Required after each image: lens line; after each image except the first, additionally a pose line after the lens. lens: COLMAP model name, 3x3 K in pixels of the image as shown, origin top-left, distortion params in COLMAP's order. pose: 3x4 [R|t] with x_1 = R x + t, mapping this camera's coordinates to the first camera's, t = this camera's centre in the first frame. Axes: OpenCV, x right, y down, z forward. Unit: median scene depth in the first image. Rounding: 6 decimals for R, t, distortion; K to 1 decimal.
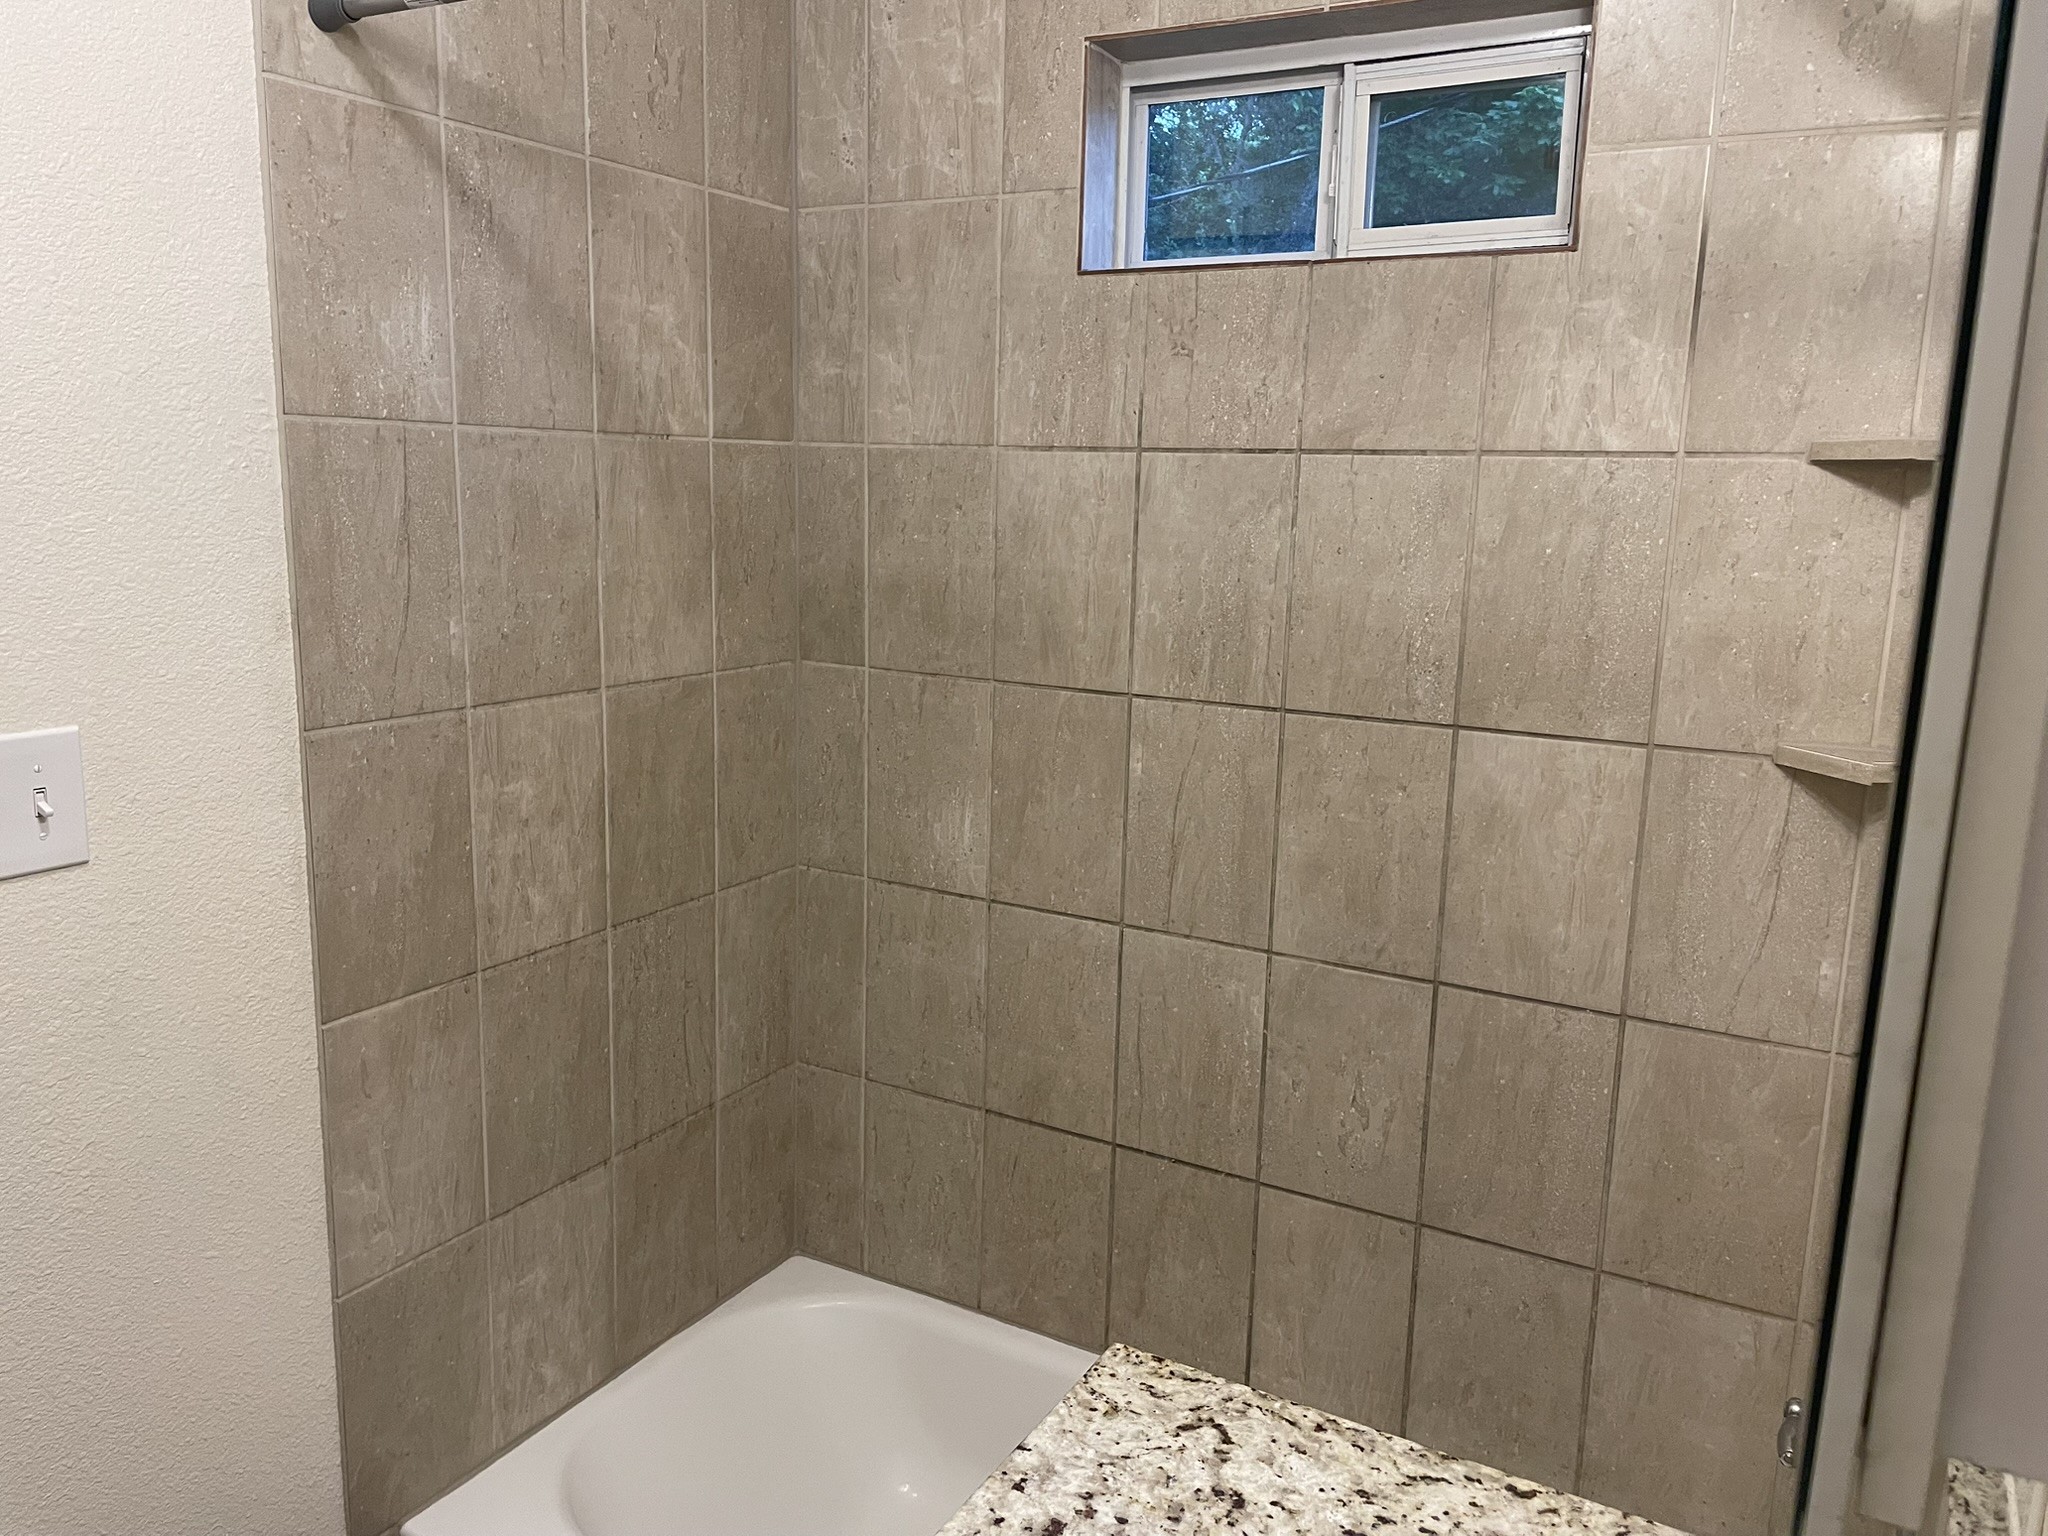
lens RADIAL K [[1563.7, 0, 1022.9], [0, 1563.7, 763.2], [0, 0, 1]] dist [0.119299, -0.153425]
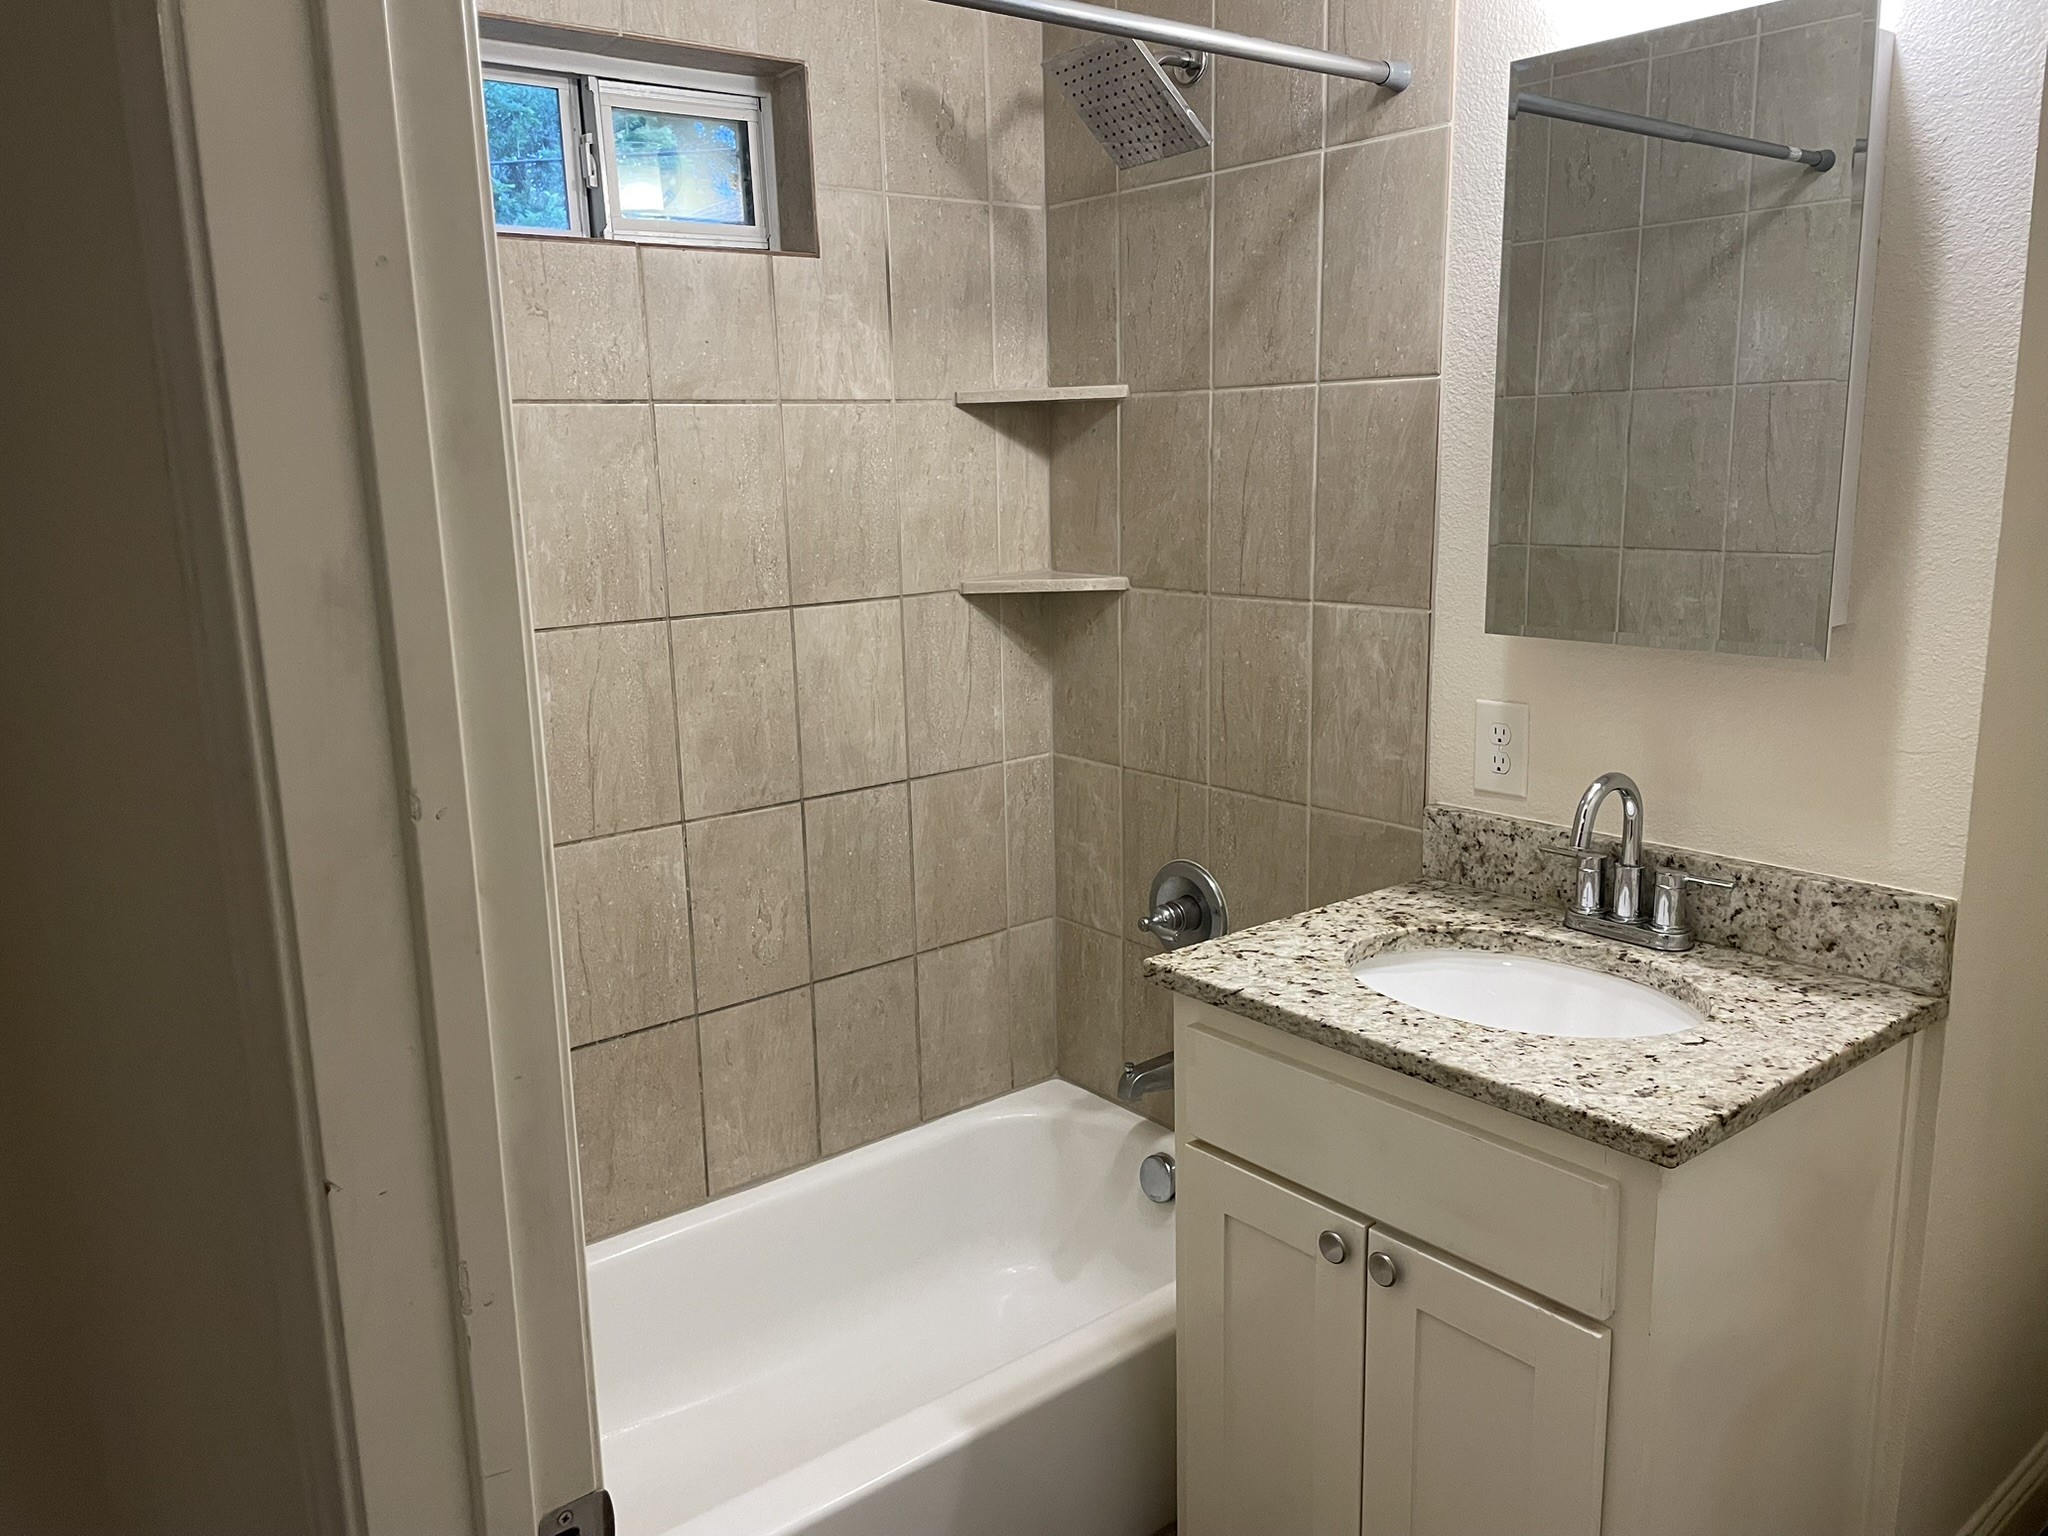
lens RADIAL K [[1563.7, 0, 1022.9], [0, 1563.7, 763.2], [0, 0, 1]] dist [0.119299, -0.153425]
pose [[0.369538, -0.220613, 0.902647, -0.892906], [0.204899, 0.966843, 0.152419, -0.057819], [-0.906344, 0.128626, 0.402488, 0.298511]]
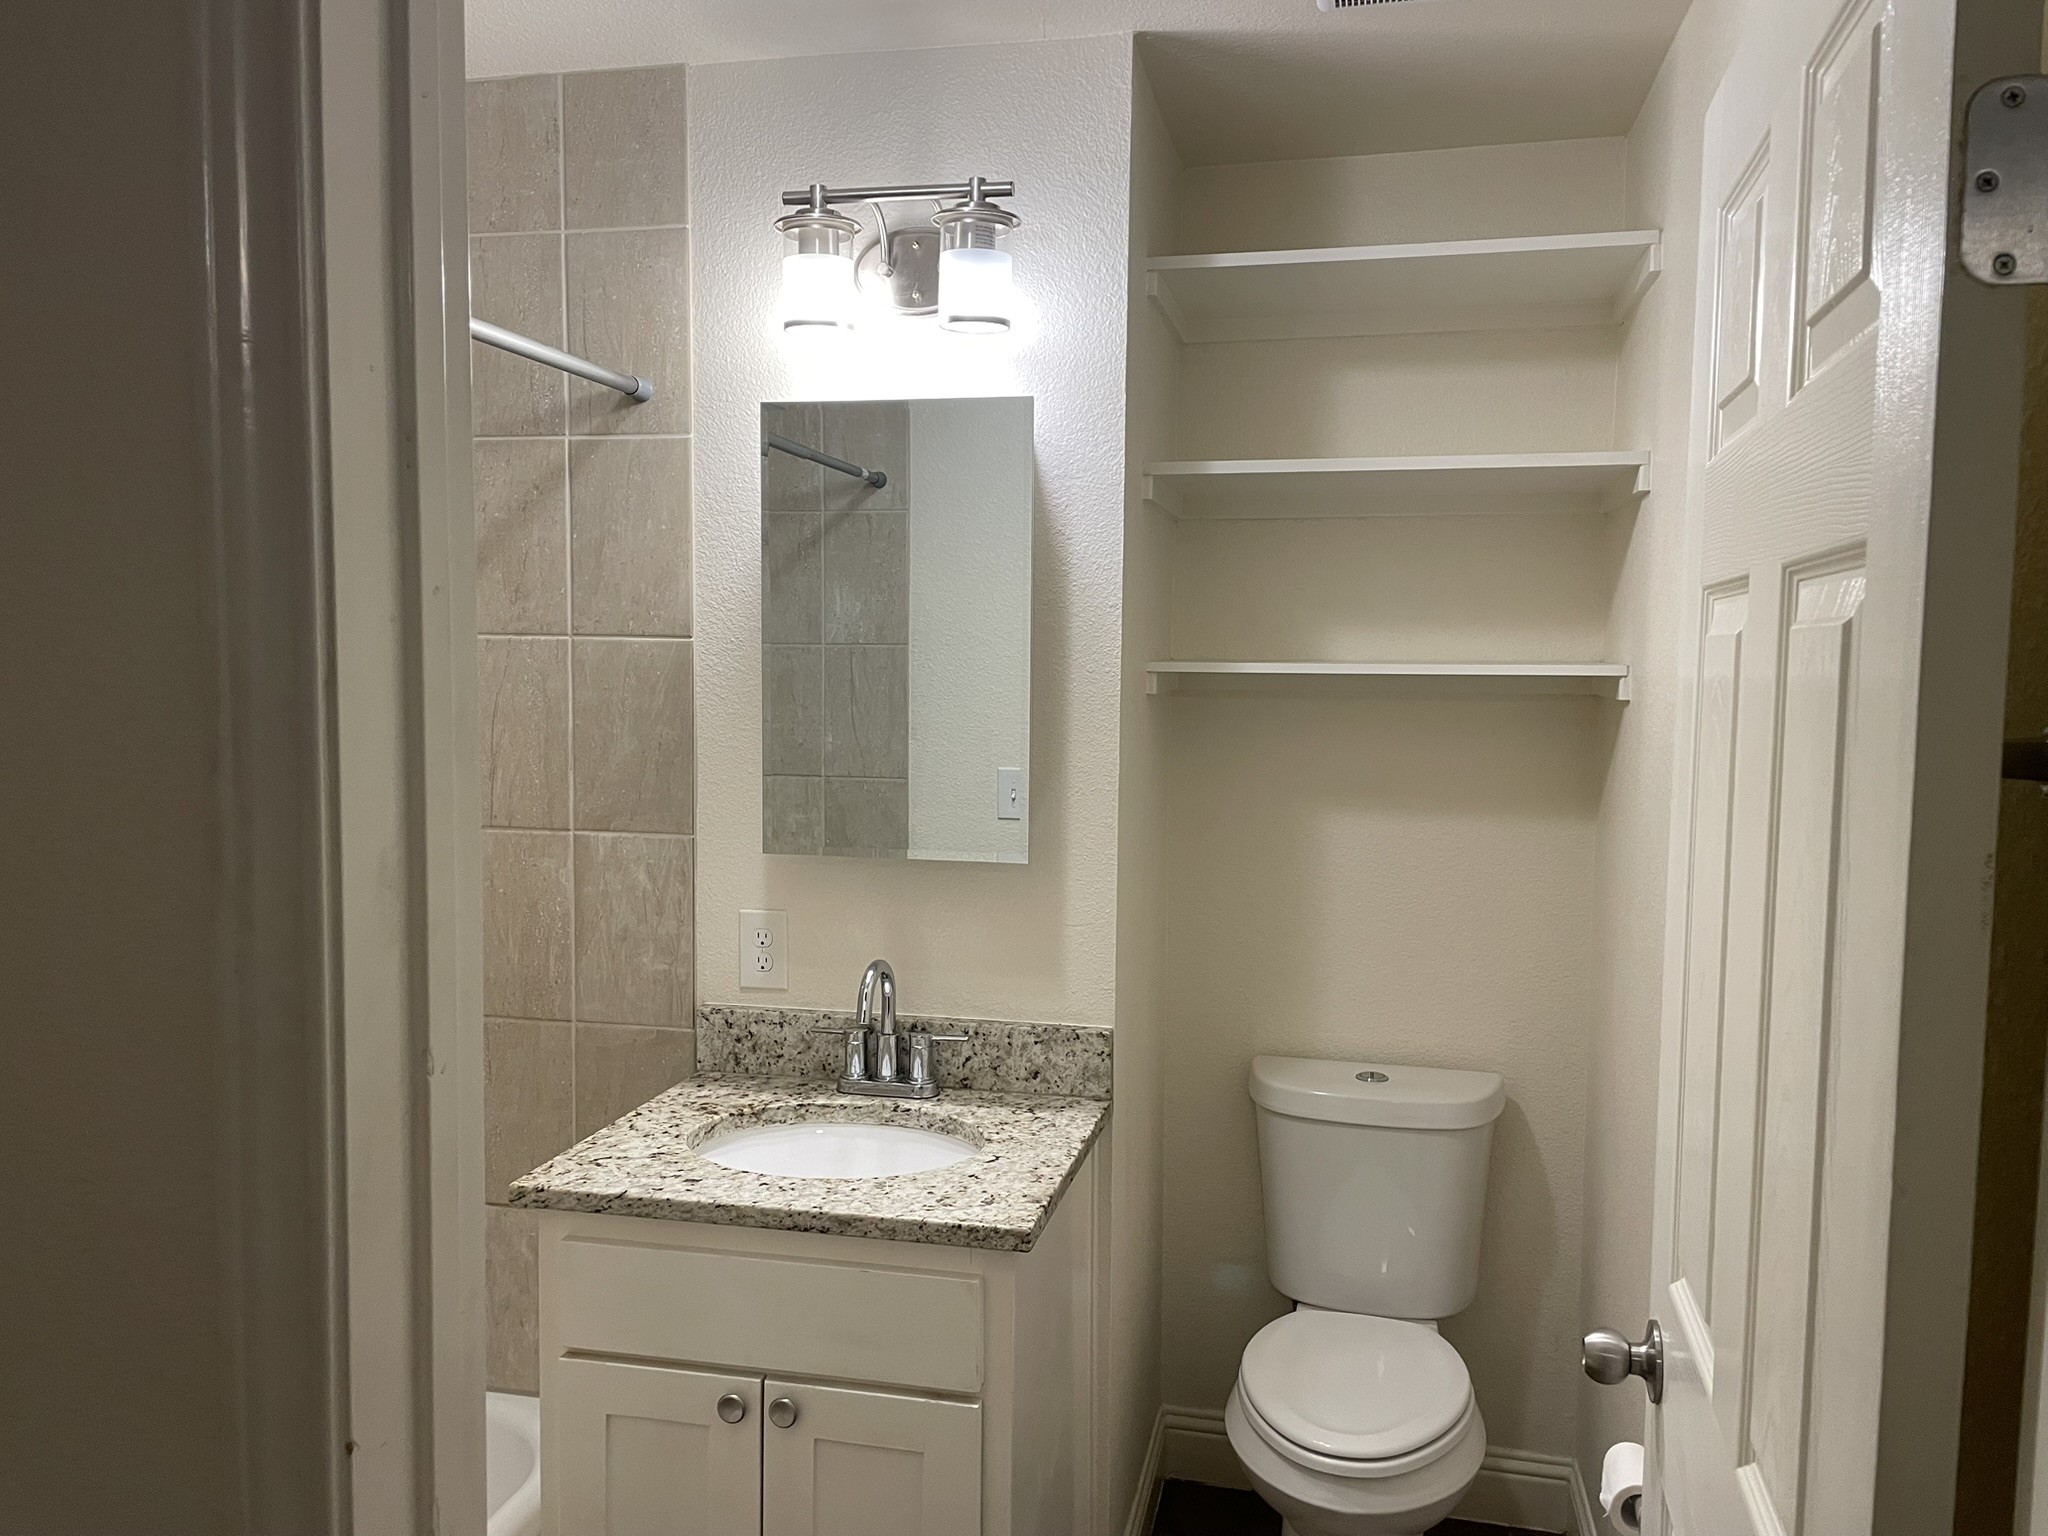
lens RADIAL K [[1563.7, 0, 1022.9], [0, 1563.7, 763.2], [0, 0, 1]] dist [0.119299, -0.153425]
pose [[-0.279329, -0.098914, 0.955087, -1.058204], [0.158869, 0.976210, 0.147565, -0.141706], [-0.946961, 0.192953, -0.256970, 0.550085]]
